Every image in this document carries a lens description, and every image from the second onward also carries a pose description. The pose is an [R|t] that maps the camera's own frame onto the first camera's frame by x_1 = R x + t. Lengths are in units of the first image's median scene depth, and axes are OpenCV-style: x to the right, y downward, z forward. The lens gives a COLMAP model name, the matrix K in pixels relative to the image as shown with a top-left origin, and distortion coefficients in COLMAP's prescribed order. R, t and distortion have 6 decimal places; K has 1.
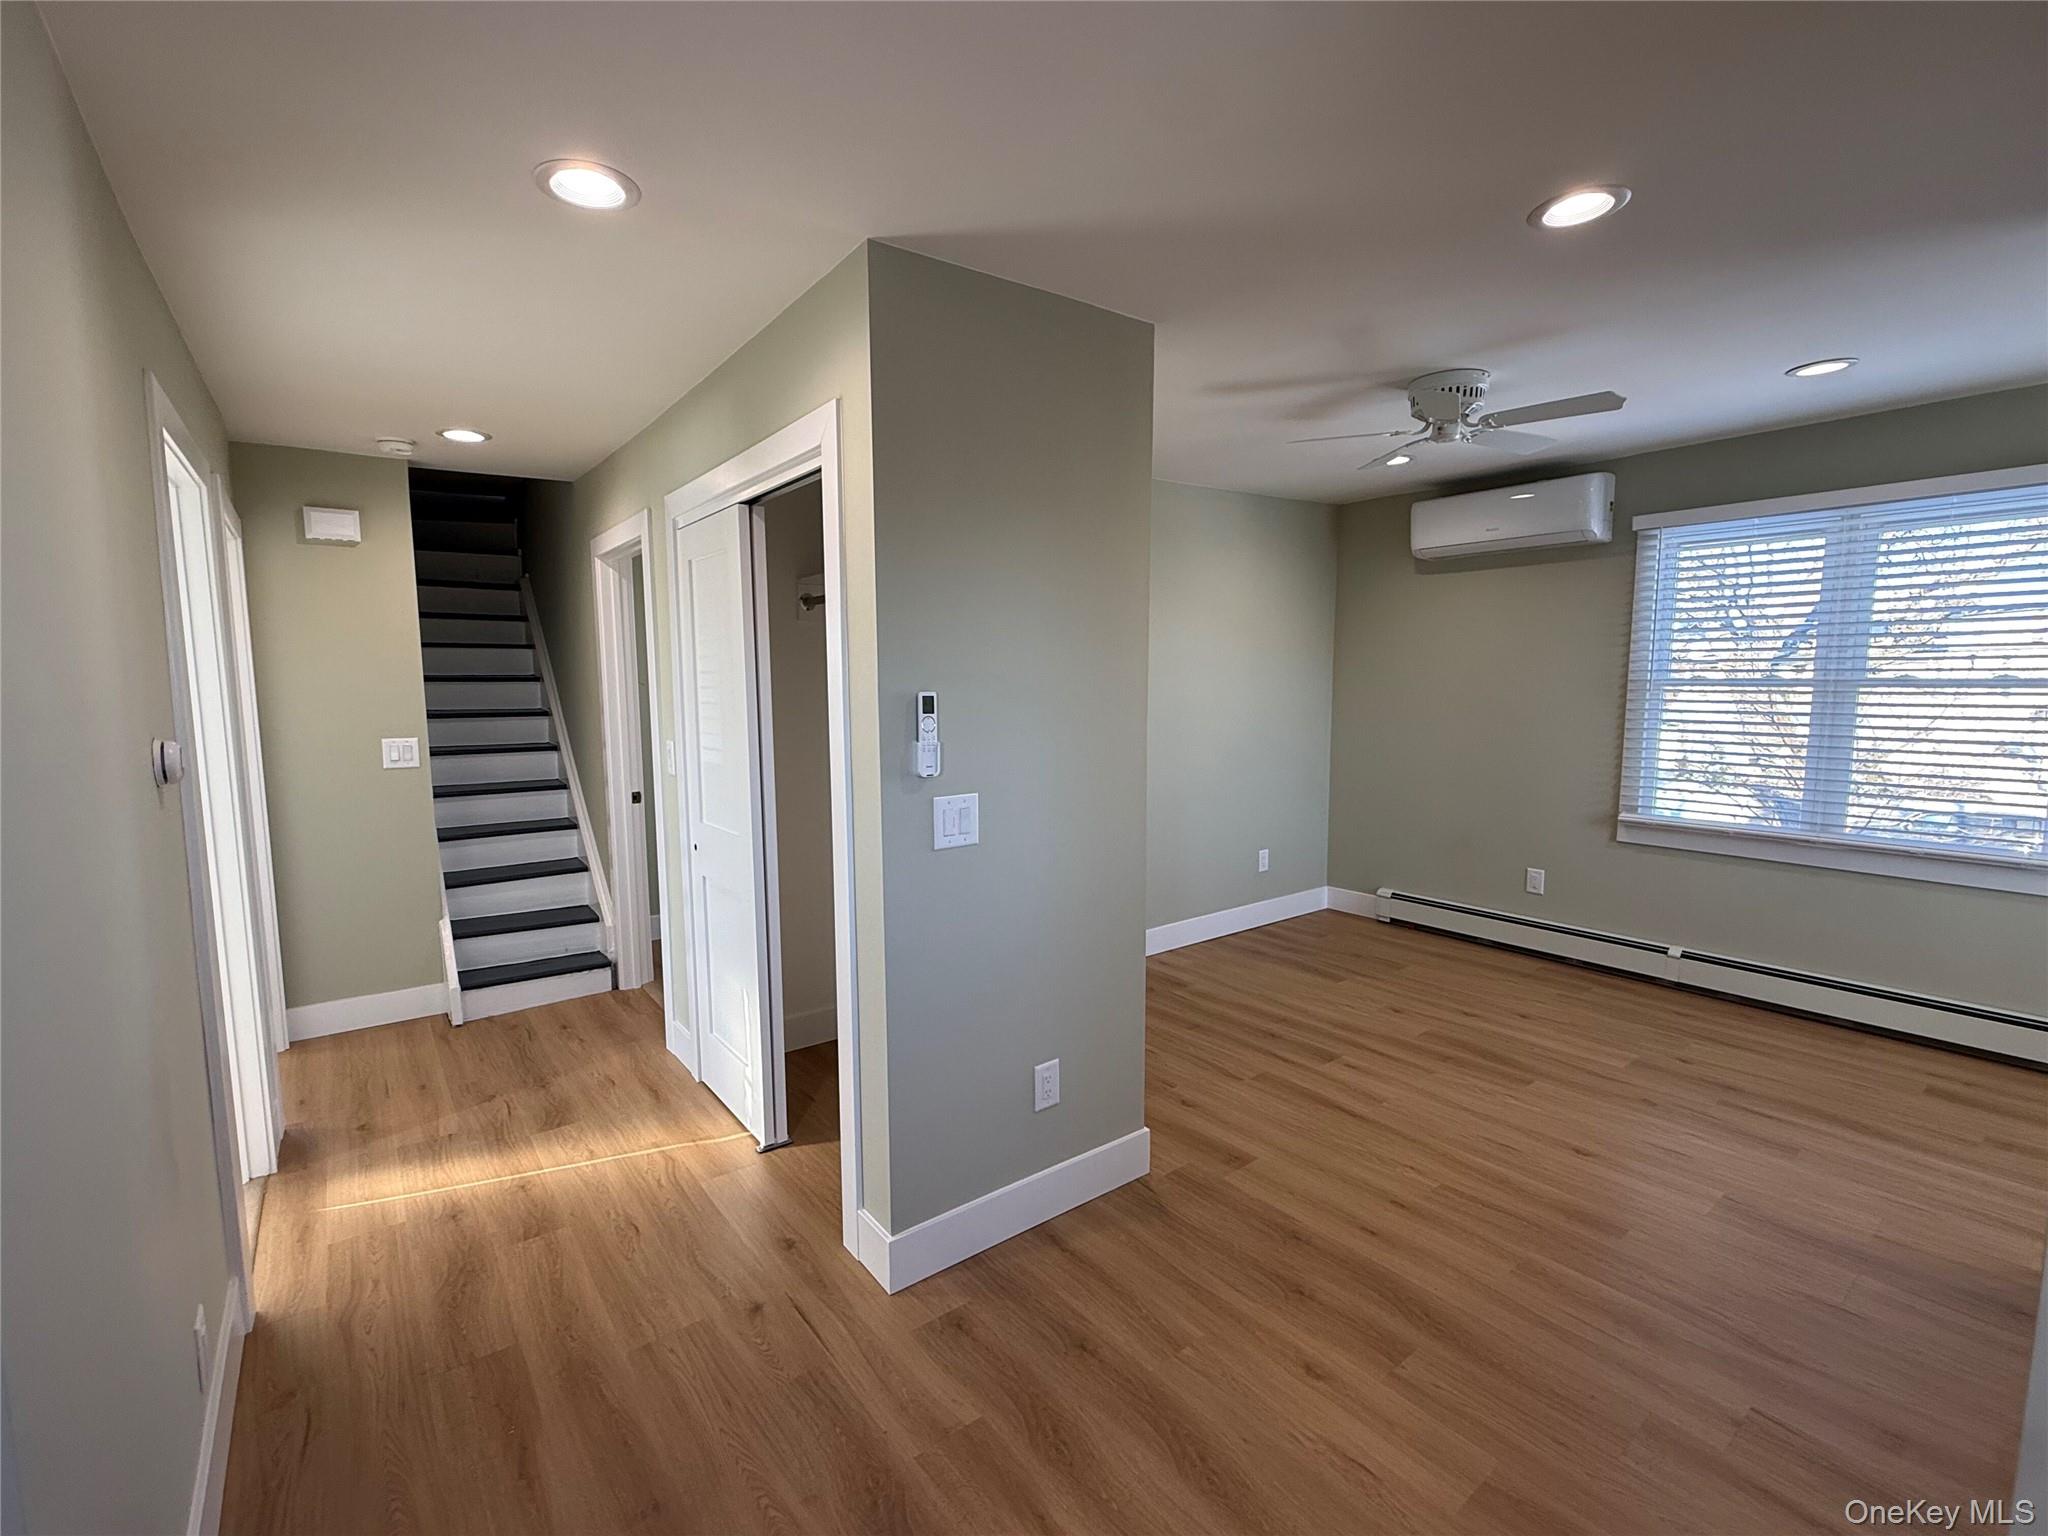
lens RADIAL K [[898.9, 0, 1024.0], [0, 898.9, 768.0], [0, 0, 1]] dist [0.001214, 0.000567]
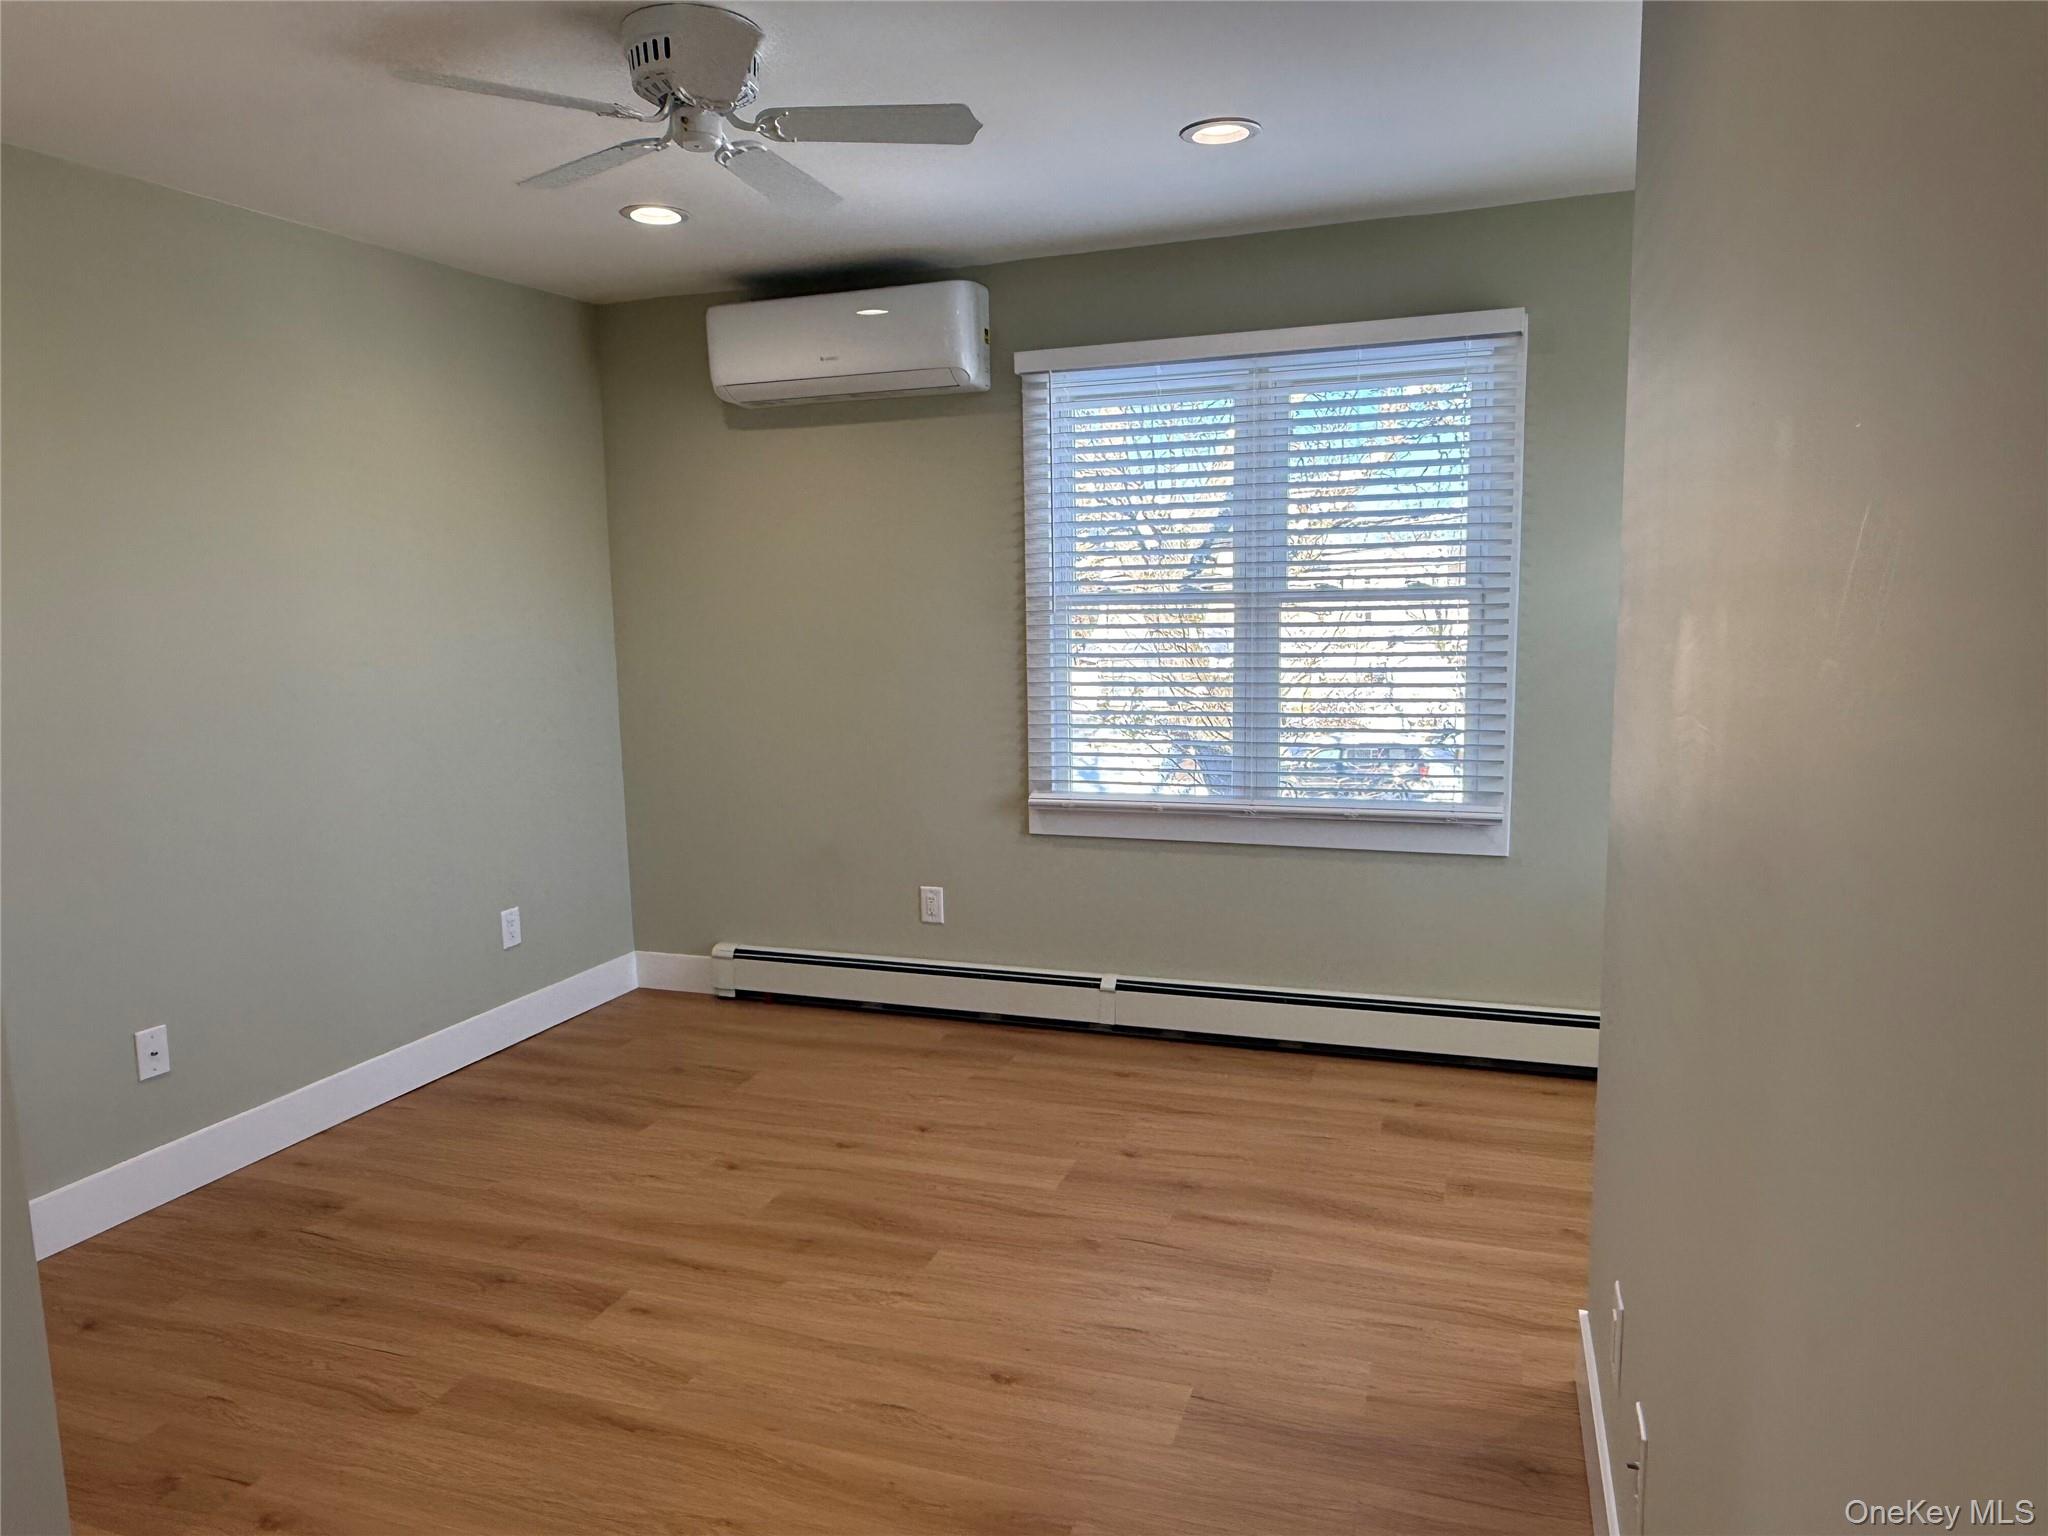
lens RADIAL K [[1311.2, 0, 1024.0], [0, 1311.2, 768.0], [0, 0, 1]] dist [0.001339, 0.000303]
pose [[0.839601, -0.078655, 0.537480, 0.133453], [0.070008, 0.996878, 0.036523, -0.005722], [-0.538674, 0.006963, 0.842485, 0.174912]]
